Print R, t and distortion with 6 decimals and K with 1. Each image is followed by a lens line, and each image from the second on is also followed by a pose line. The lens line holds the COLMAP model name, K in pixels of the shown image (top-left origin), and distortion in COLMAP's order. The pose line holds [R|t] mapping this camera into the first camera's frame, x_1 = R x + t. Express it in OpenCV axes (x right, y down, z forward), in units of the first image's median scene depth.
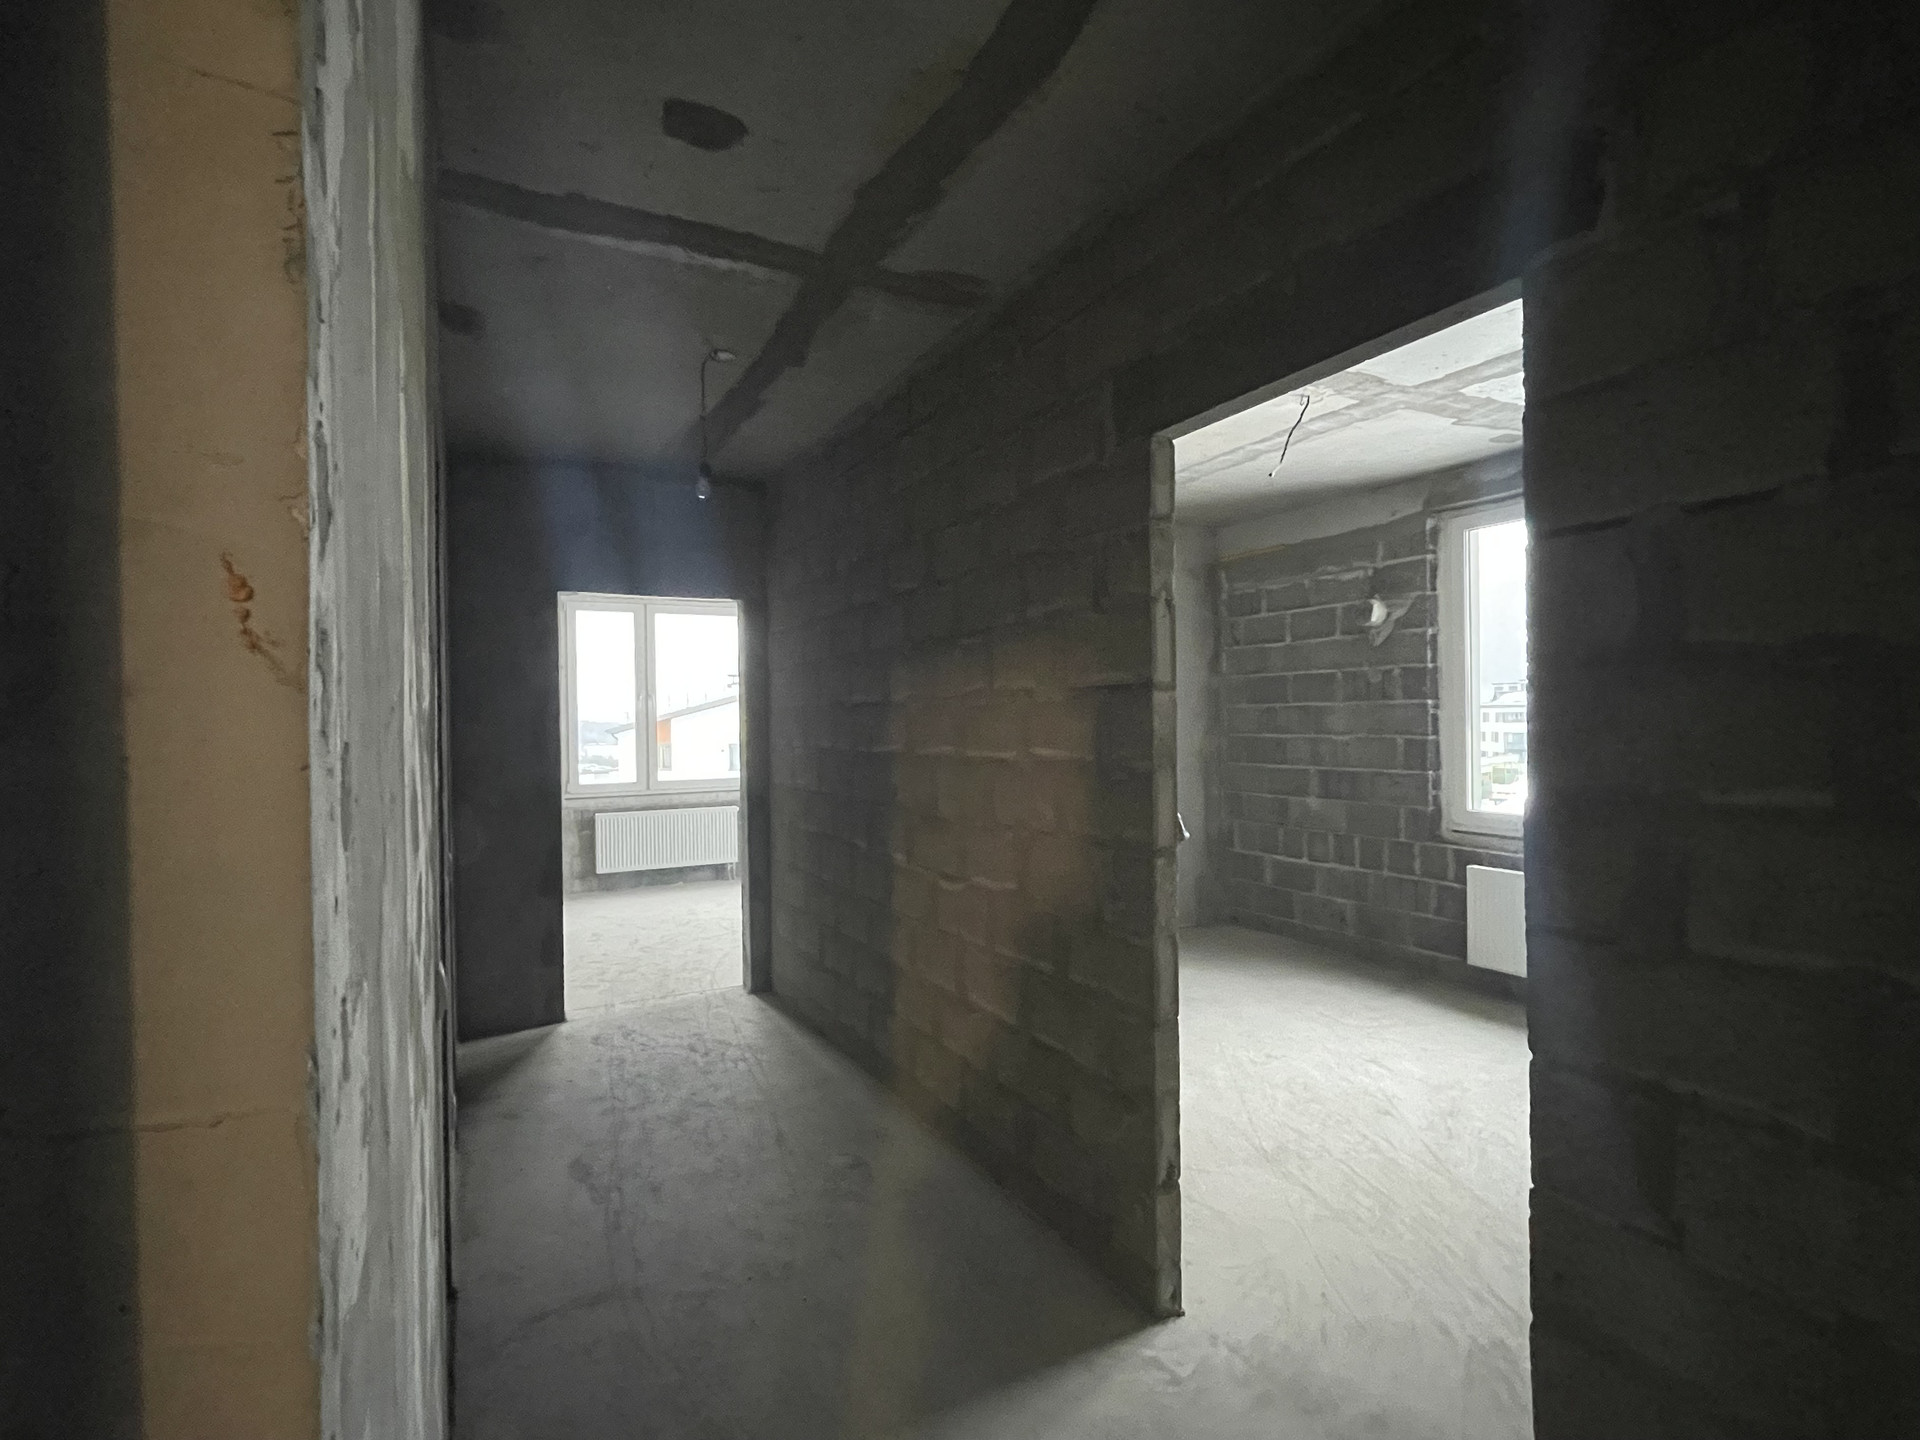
lens RADIAL K [[949.0, 0, 960.1], [0, 949.0, 723.7], [0, 0, 1]] dist [0.000194, -0.000040]
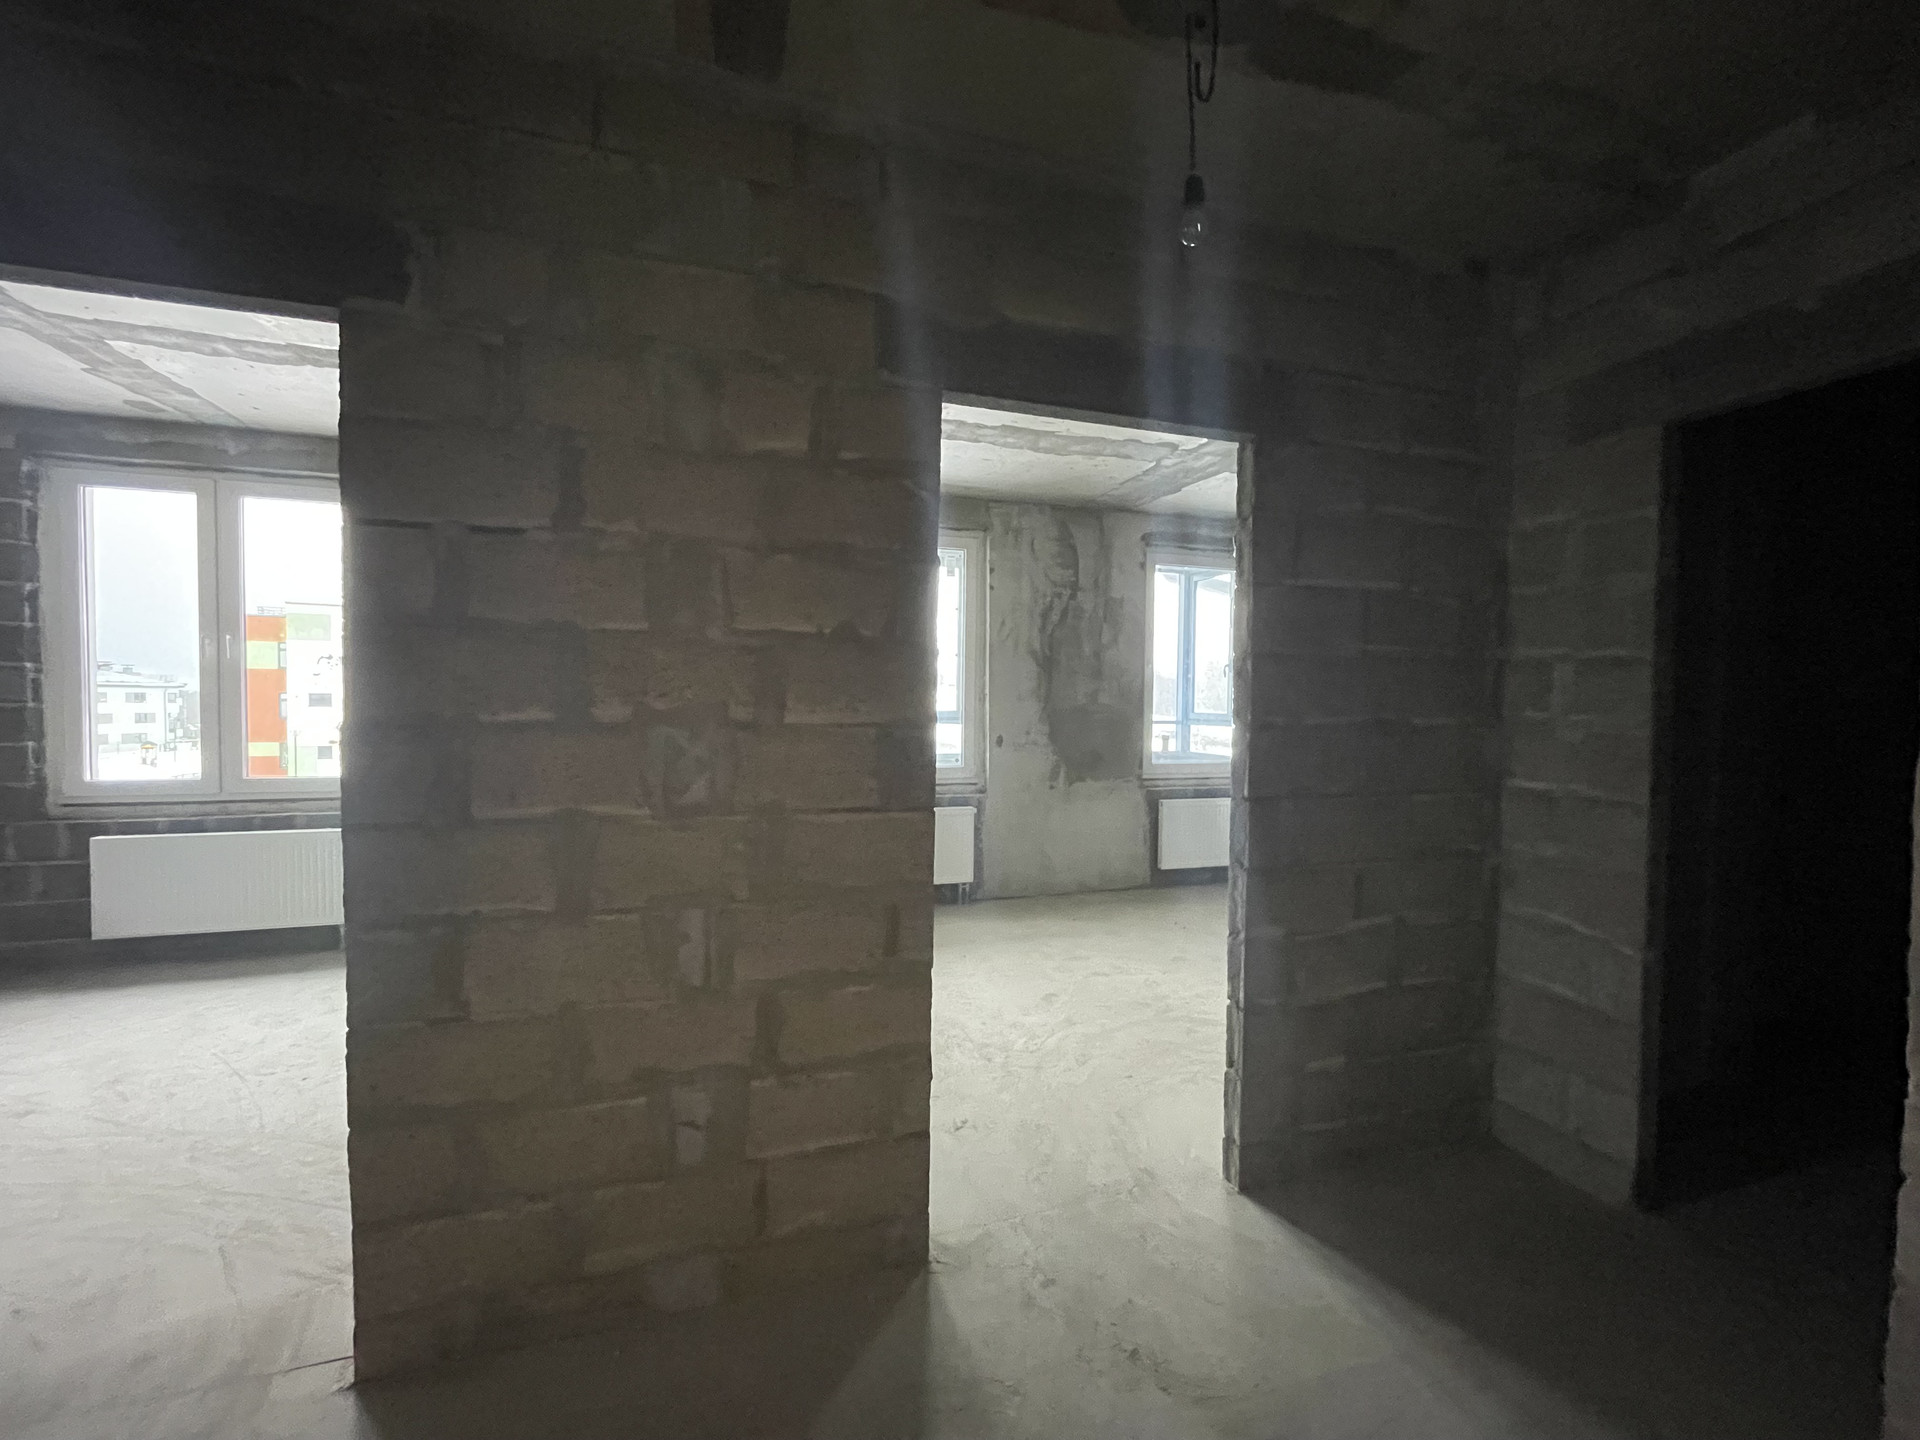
lens RADIAL K [[778.2, 0, 963.2], [0, 778.2, 723.0], [0, 0, 1]] dist [-0.003268, -0.000408]
pose [[0.166629, -0.014848, 0.985908, -0.081533], [-0.005840, 0.999854, 0.016045, 0.015042], [-0.986002, -0.008431, 0.166518, 0.004050]]
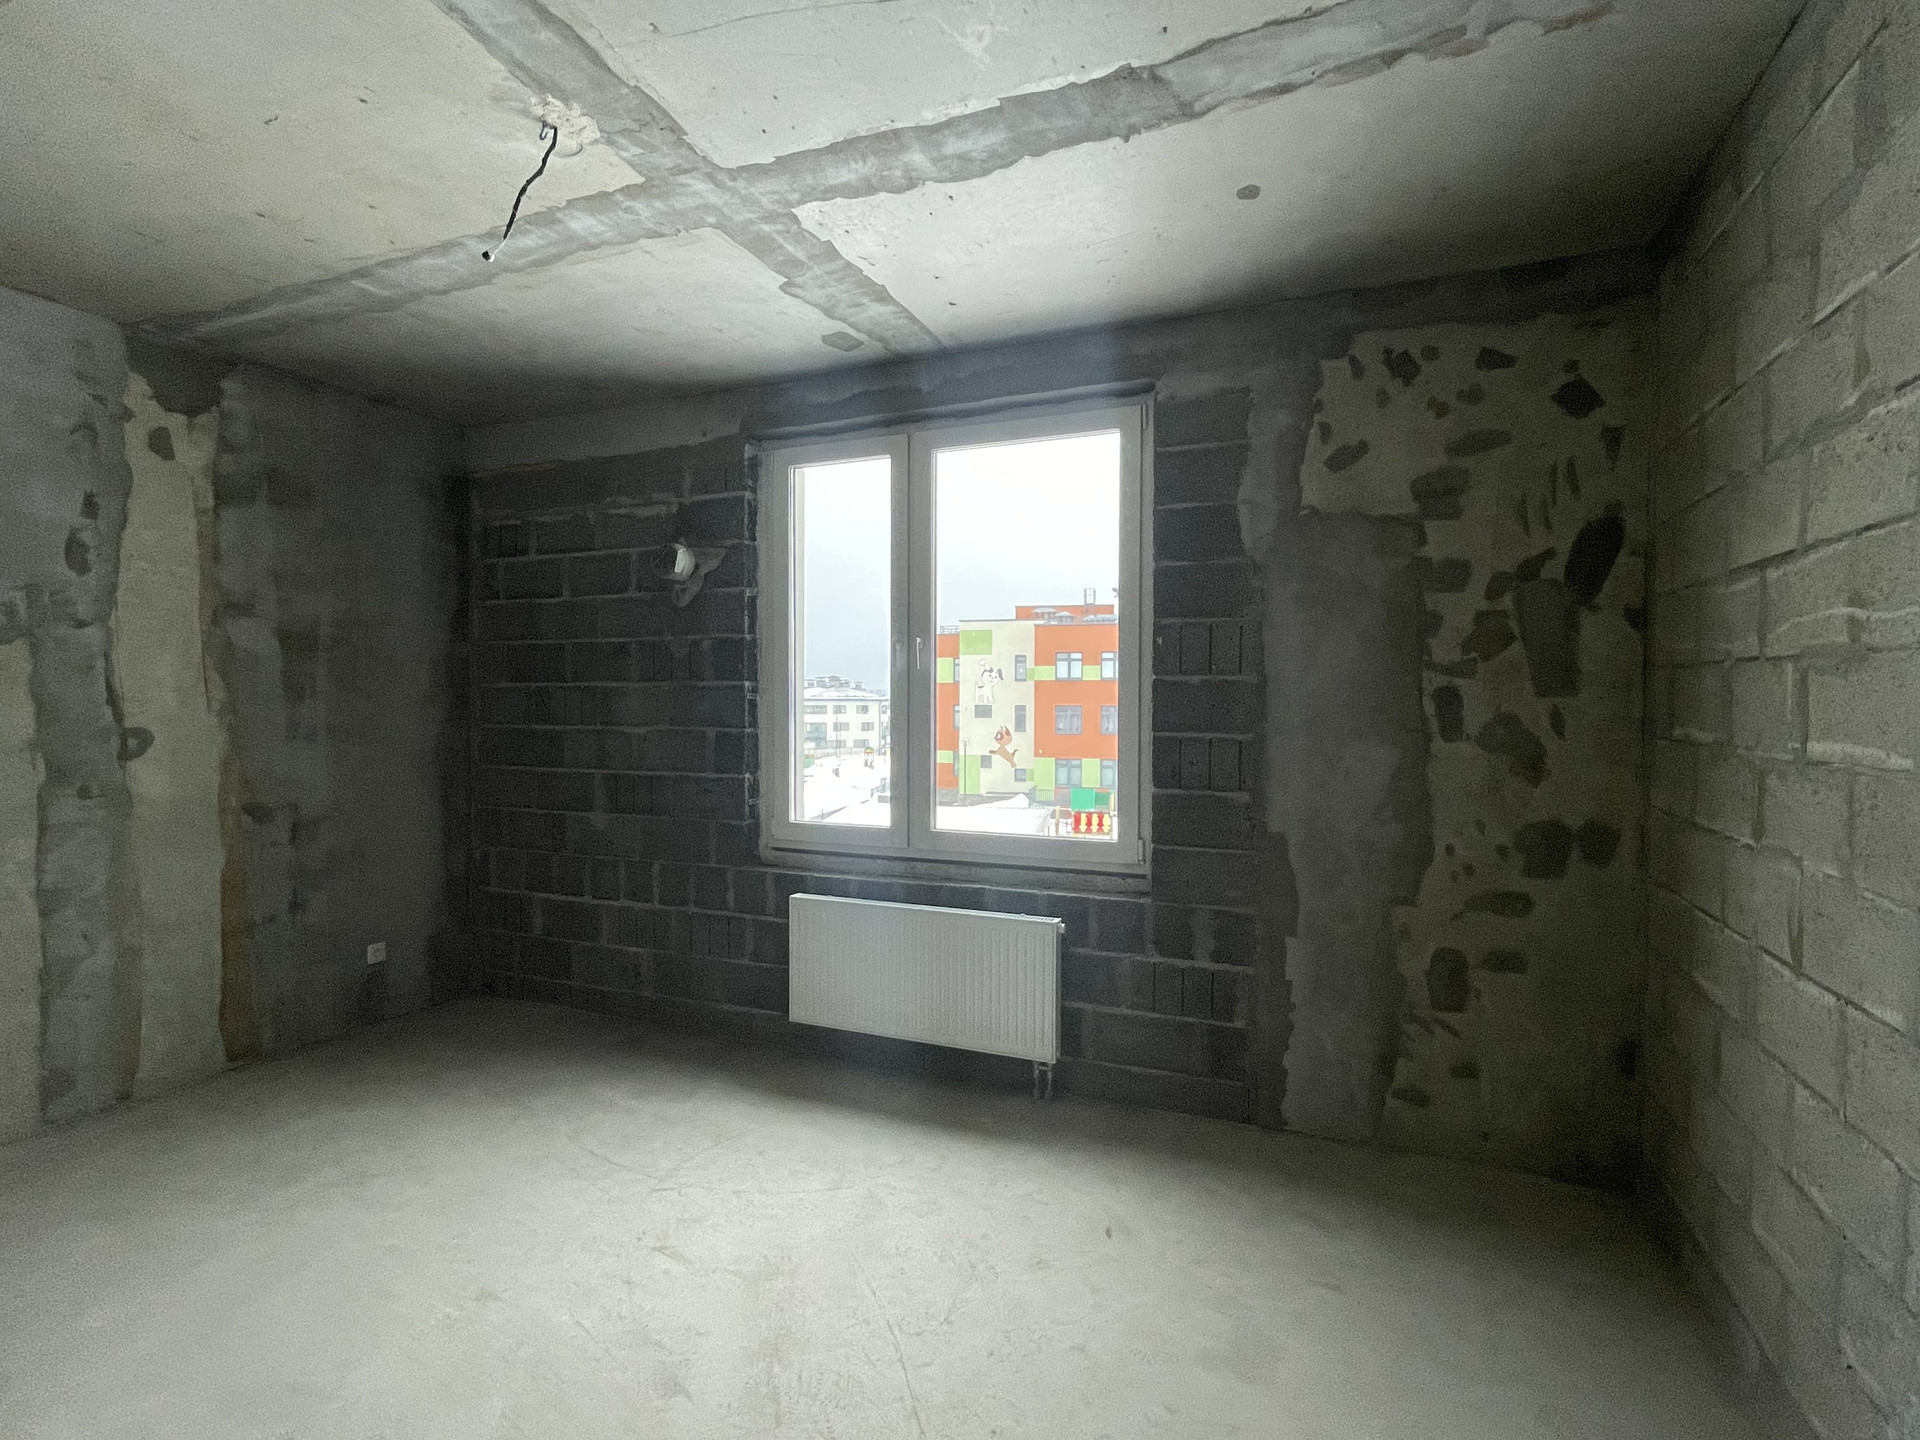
lens RADIAL K [[923.2, 0, 960.0], [0, 923.2, 720.0], [0, 0, 1]] dist [0.000911, -0.000167]
pose [[0.771440, 0.003909, 0.636290, 0.152516], [-0.008083, 0.999961, 0.003657, 0.002117], [-0.636251, -0.007965, 0.771441, 0.313529]]
